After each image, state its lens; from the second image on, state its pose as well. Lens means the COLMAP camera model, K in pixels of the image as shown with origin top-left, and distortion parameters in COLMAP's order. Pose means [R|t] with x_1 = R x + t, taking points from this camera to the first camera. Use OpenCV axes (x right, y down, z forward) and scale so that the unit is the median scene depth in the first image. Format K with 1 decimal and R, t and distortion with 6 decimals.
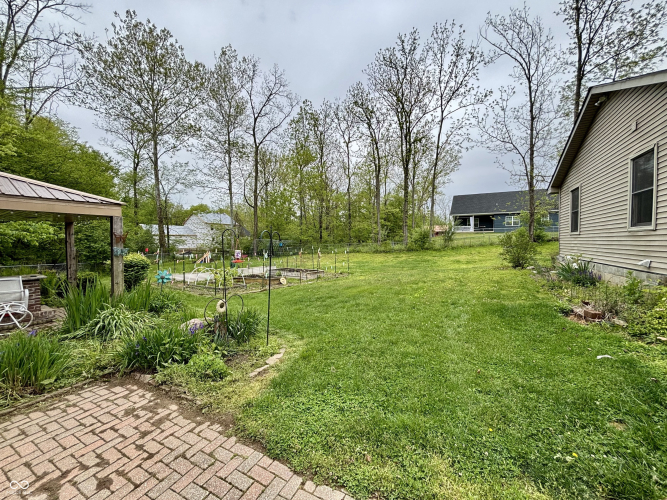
lens RADIAL K [[266.9, 0, 332.4], [0, 266.9, 248.3], [0, 0, 1]] dist [-0.000837, 0.000805]
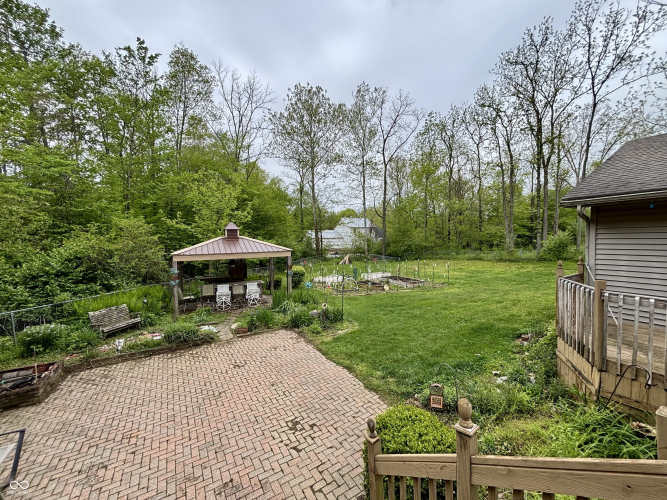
lens RADIAL K [[266.9, 0, 333.2], [0, 266.9, 250.5], [0, 0, 1]] dist [-0.000837, 0.000805]
pose [[0.865021, 0.009836, -0.501638, 0.107863], [0.004364, 0.999623, 0.027125, -0.043557], [0.501716, -0.025653, 0.864652, -0.125984]]
